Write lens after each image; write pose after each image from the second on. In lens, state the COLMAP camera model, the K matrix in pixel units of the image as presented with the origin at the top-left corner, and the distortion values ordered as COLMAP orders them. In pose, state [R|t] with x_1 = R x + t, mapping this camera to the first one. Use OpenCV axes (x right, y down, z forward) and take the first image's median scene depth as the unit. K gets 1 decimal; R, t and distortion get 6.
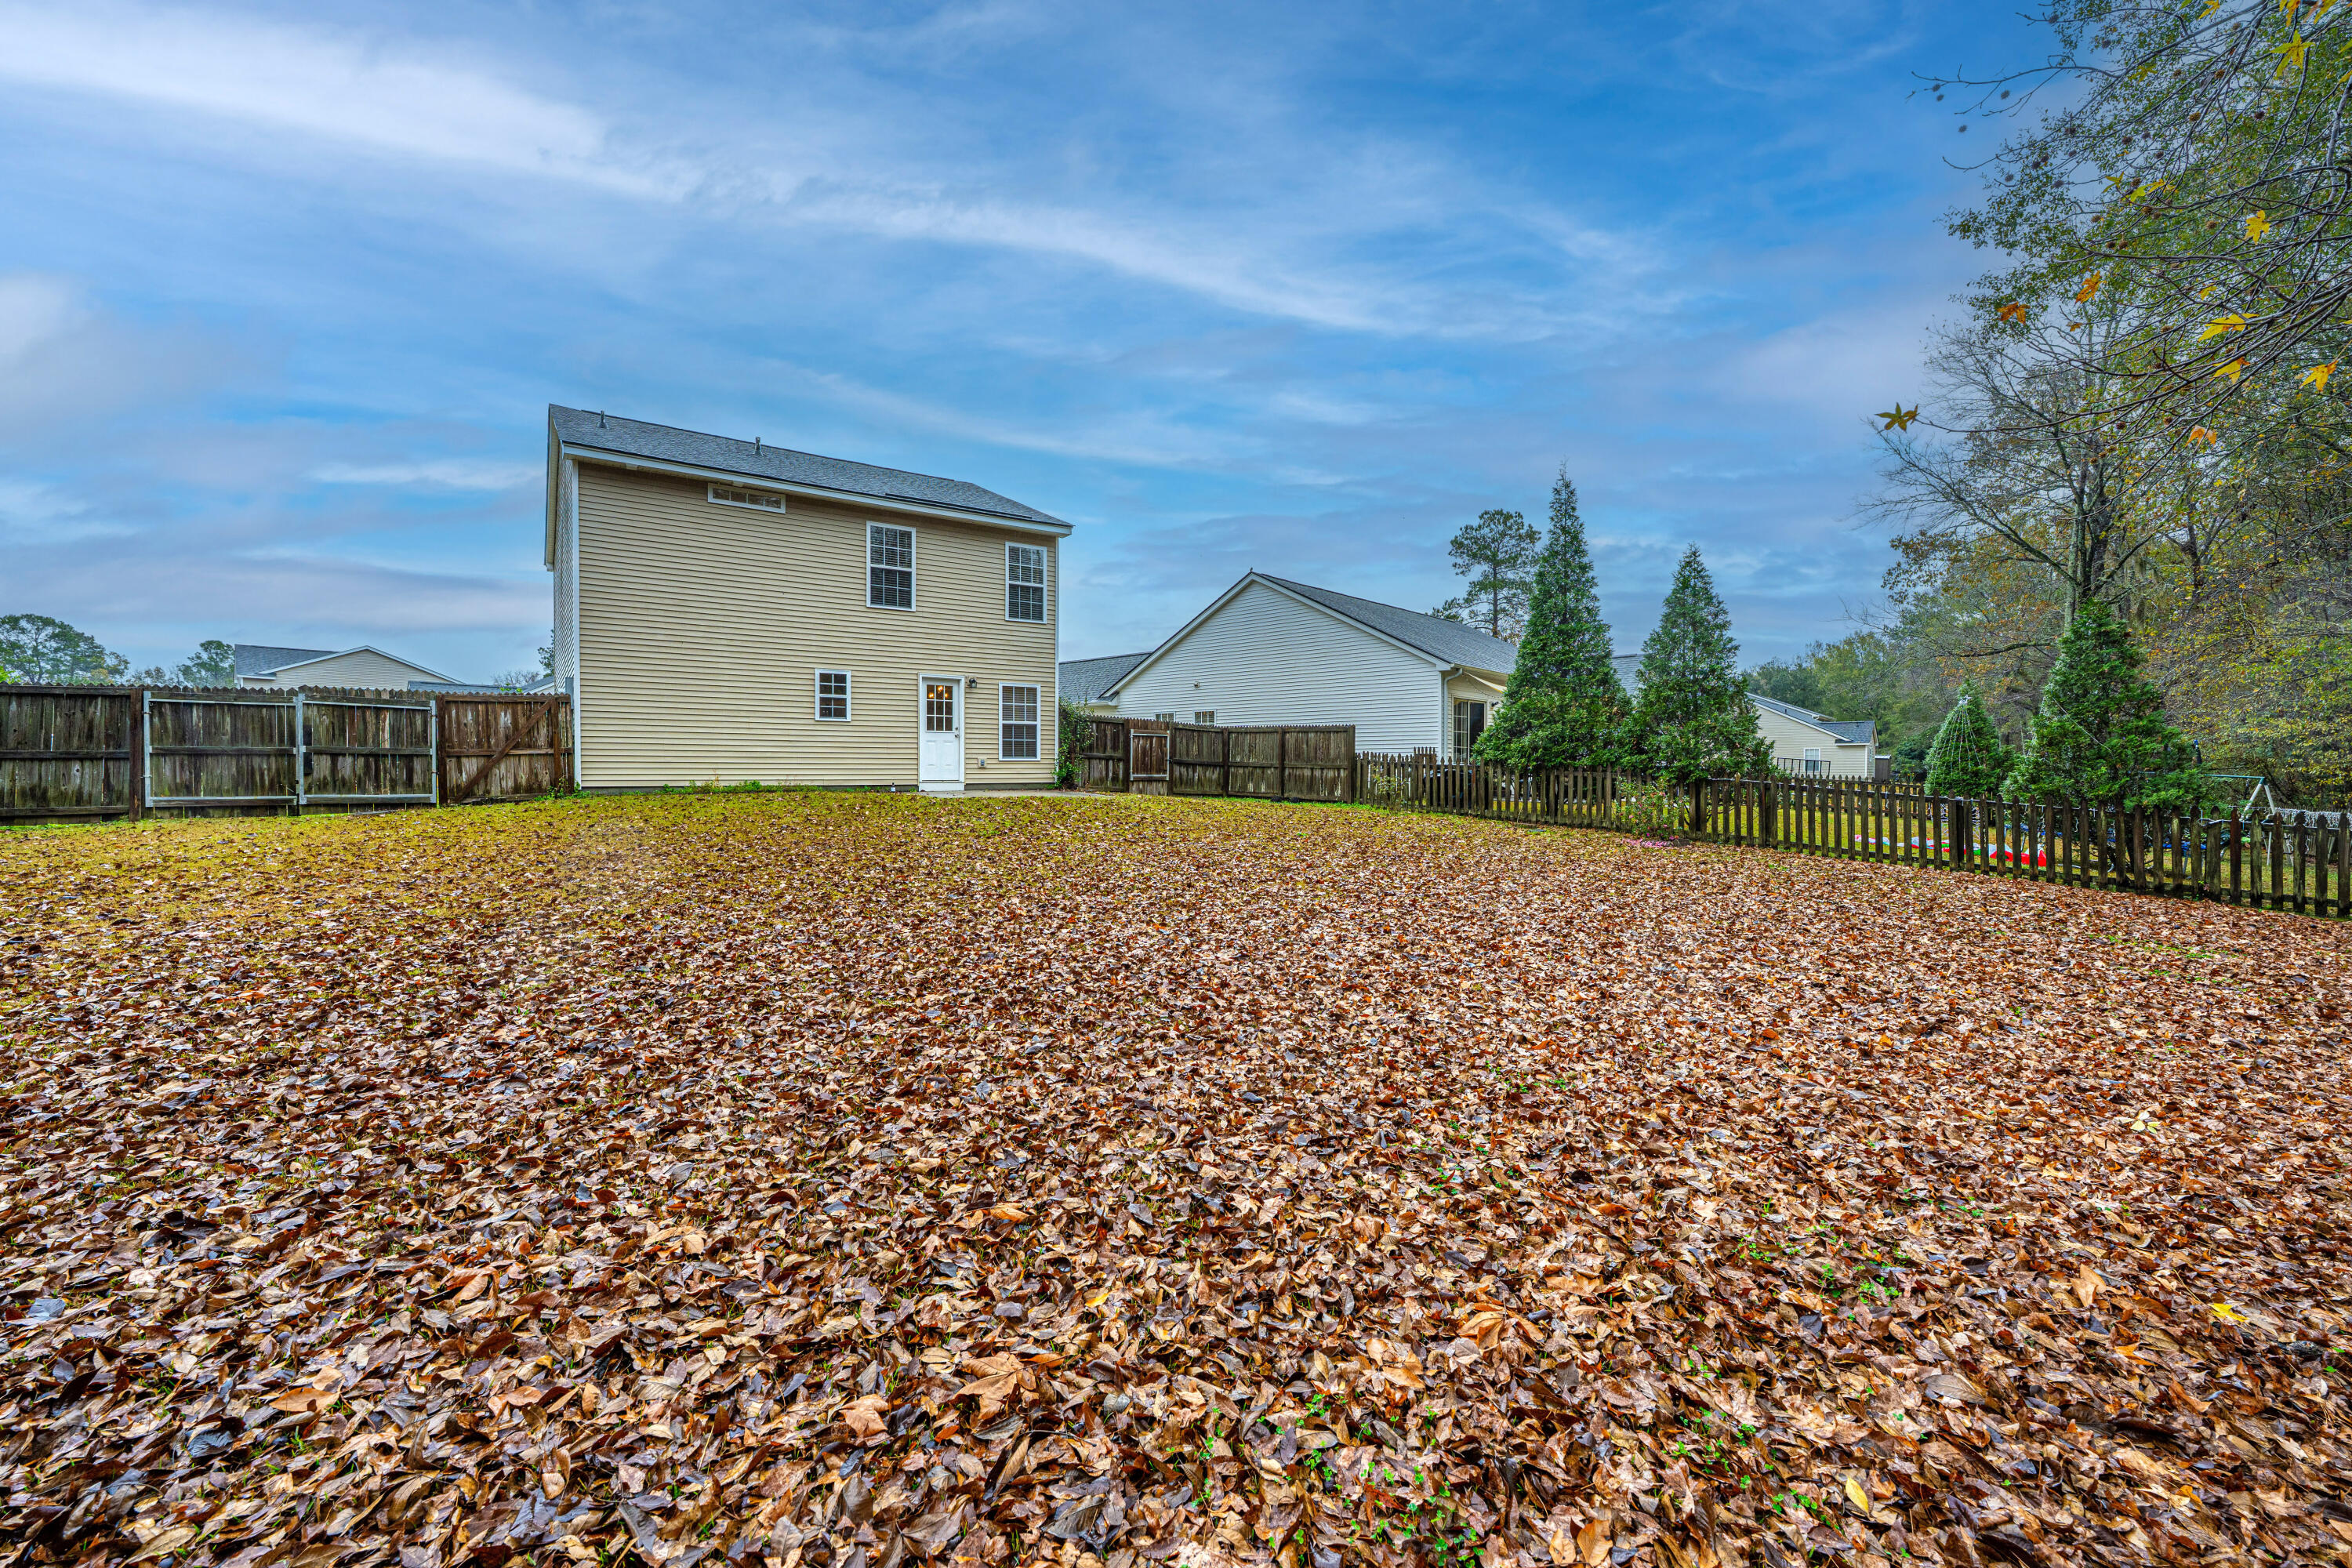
lens RADIAL K [[935.9, 0, 1176.0], [0, 935.9, 784.0], [0, 0, 1]] dist [-0.000860, 0.000163]
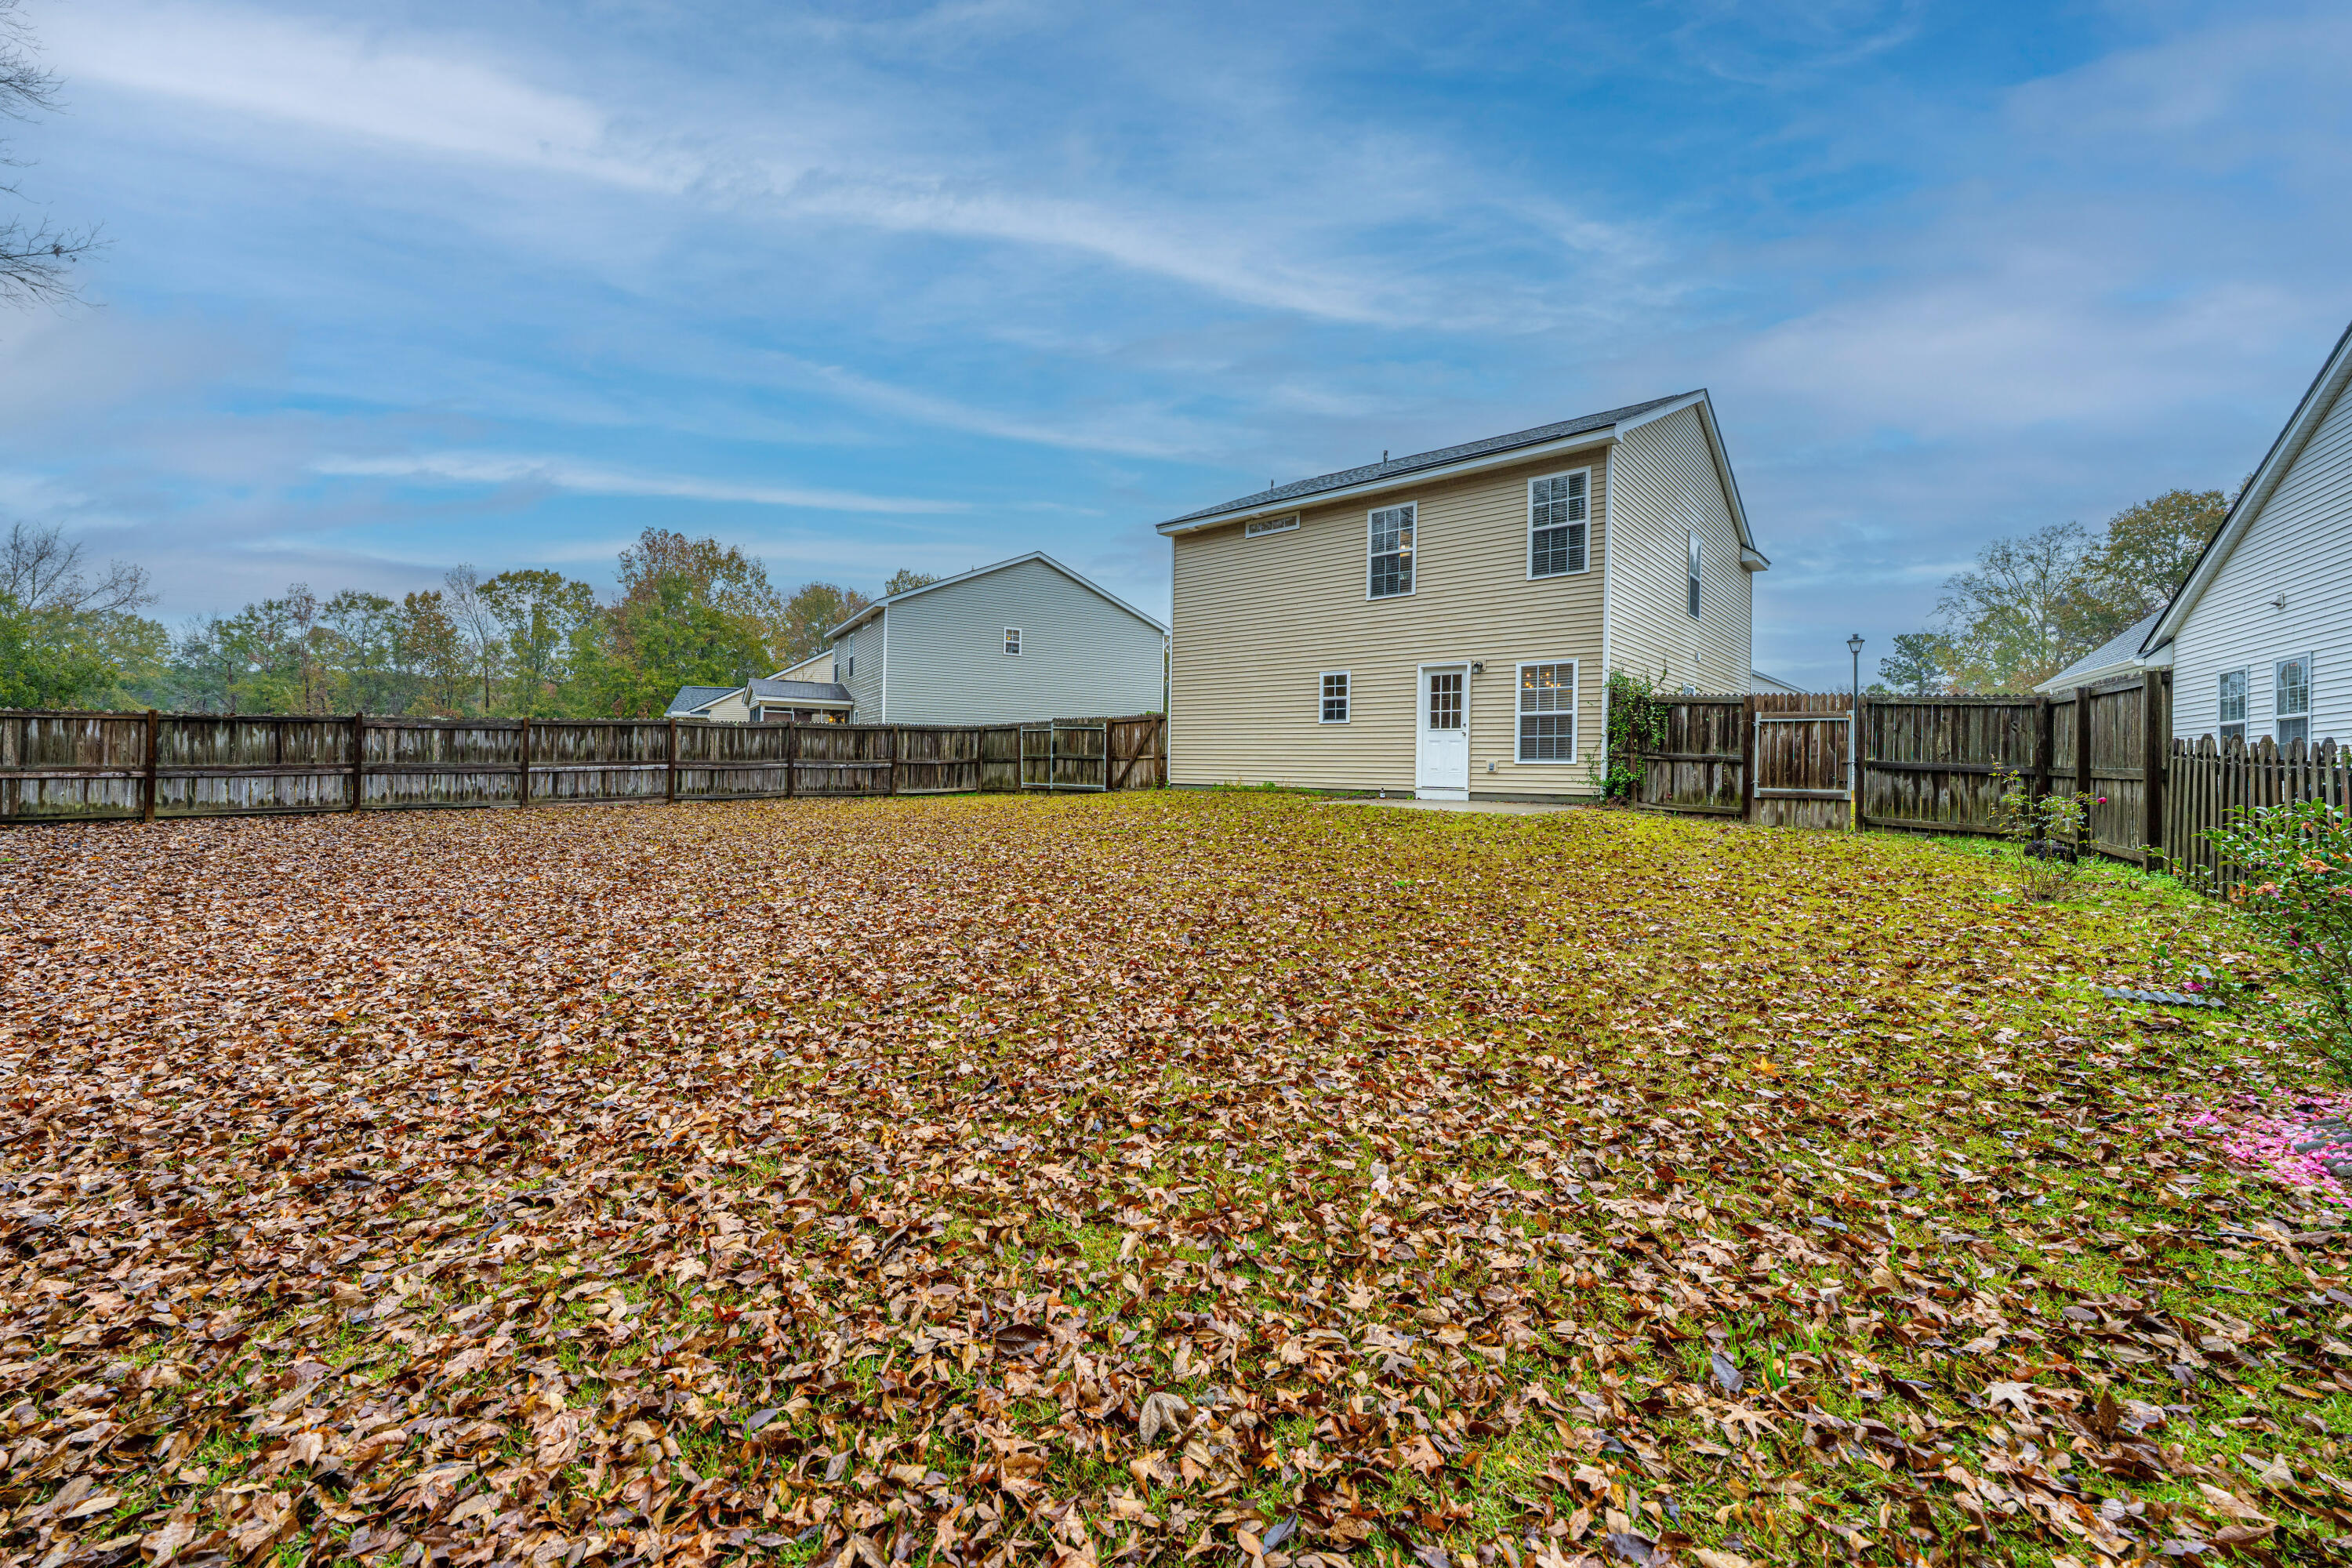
lens RADIAL K [[951.8, 0, 1148.5], [0, 951.8, 762.9], [0, 0, 1]] dist [-0.000793, 0.000160]
pose [[0.210339, -0.007119, -0.977603, 0.566517], [-0.035100, 0.999274, -0.014828, -0.004003], [0.976998, 0.037432, 0.209936, 0.596511]]
